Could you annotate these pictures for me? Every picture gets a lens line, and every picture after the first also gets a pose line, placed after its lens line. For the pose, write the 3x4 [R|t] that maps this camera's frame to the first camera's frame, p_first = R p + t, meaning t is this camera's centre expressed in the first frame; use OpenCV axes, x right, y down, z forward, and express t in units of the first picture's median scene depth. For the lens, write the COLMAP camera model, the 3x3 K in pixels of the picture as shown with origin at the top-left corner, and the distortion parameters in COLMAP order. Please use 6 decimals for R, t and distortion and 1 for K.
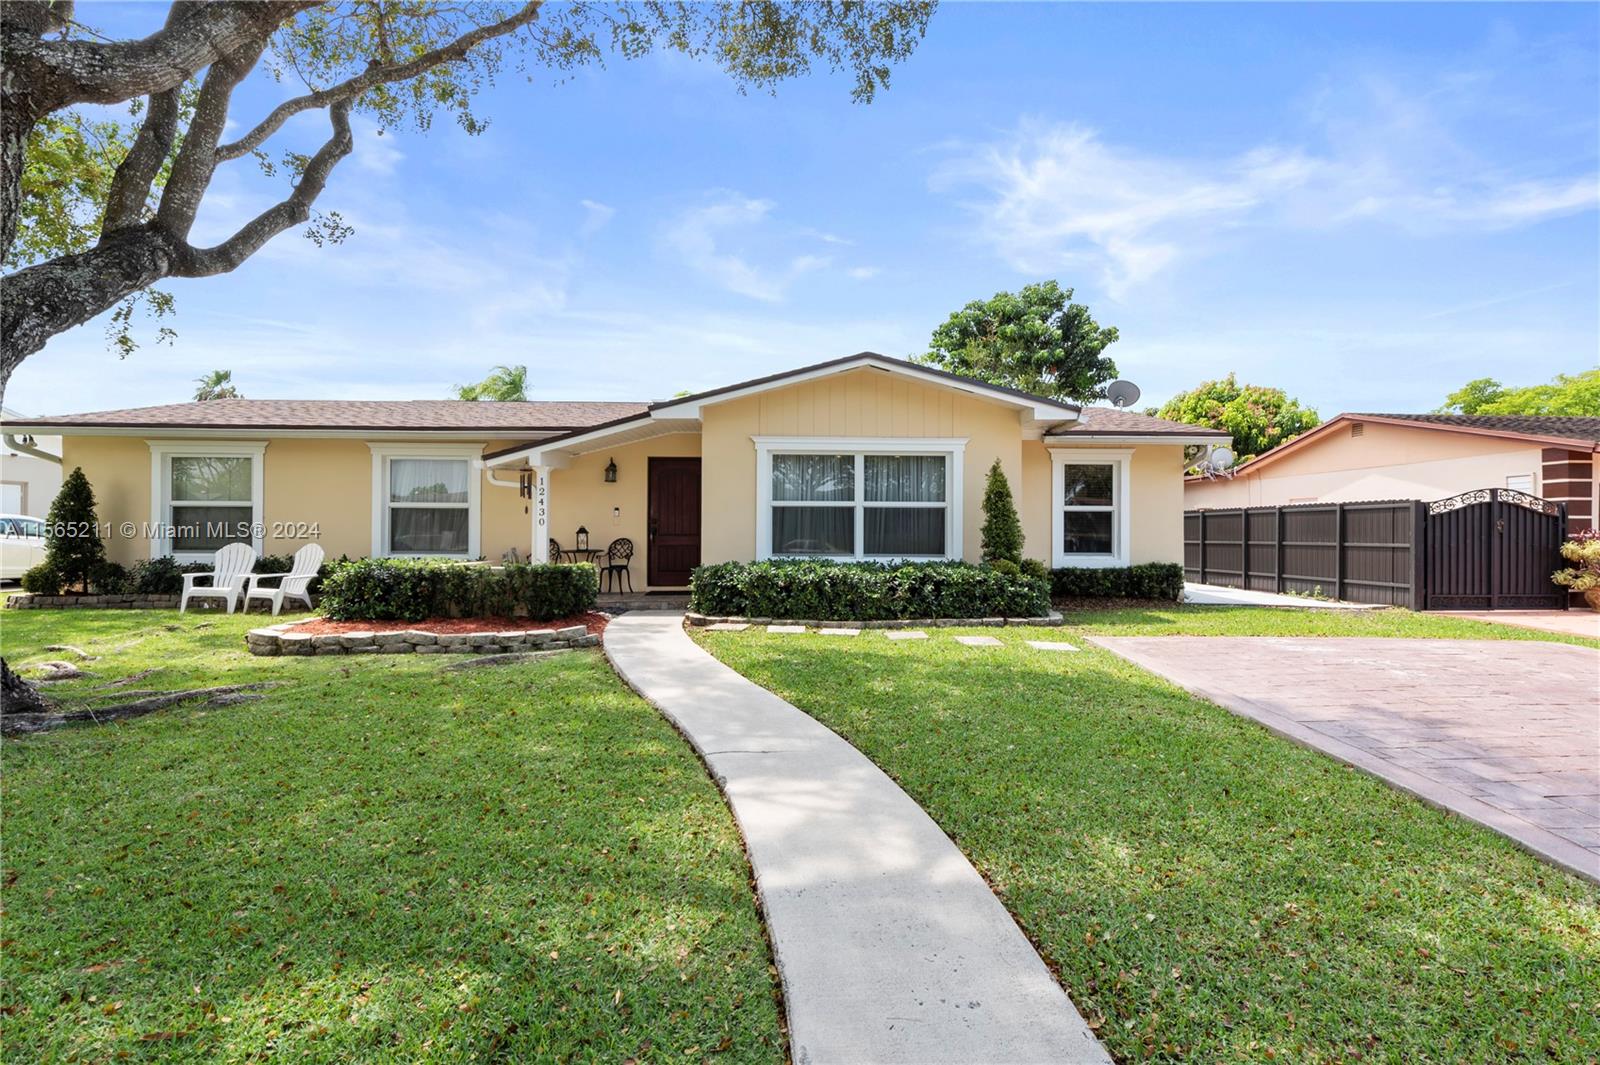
lens RADIAL K [[762.8, 0, 811.7], [0, 762.8, 528.2], [0, 0, 1]] dist [0.010397, -0.002121]
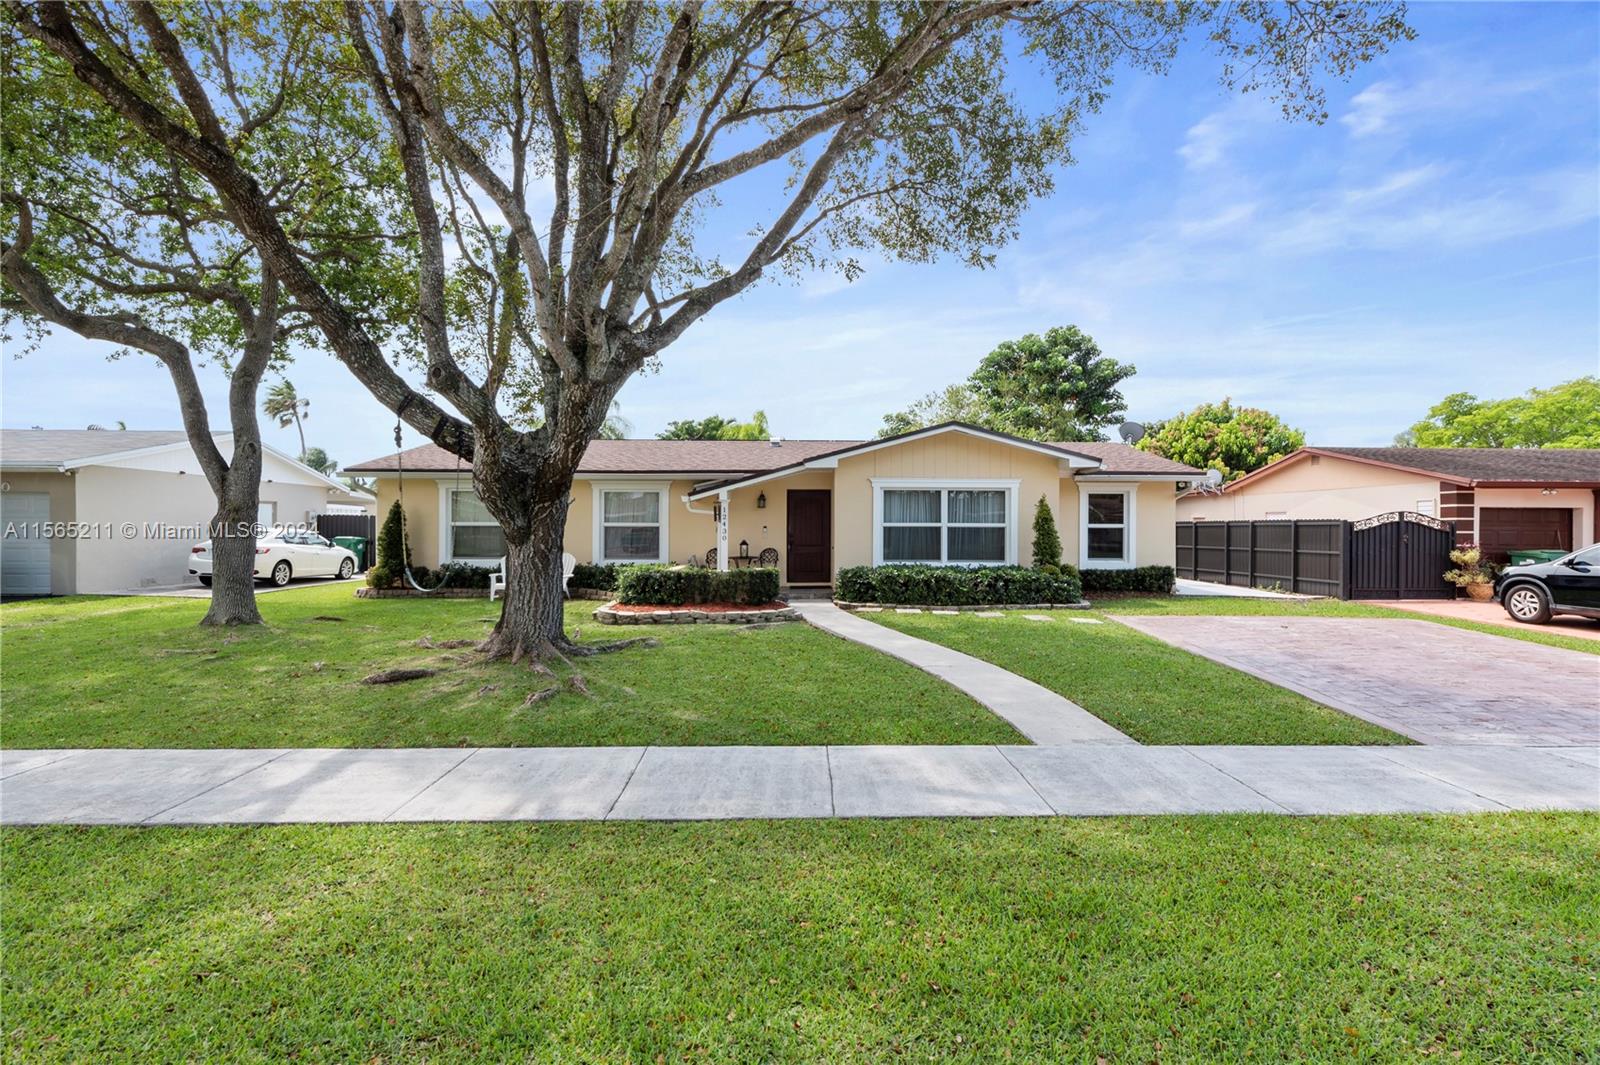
lens RADIAL K [[762.8, 0, 813.7], [0, 762.8, 532.6], [0, 0, 1]] dist [0.010397, -0.002121]
pose [[0.999966, -0.000807, -0.008186, -0.156205], [0.000909, 0.999922, 0.012453, -0.032237], [0.008175, -0.012460, 0.999889, -0.388335]]
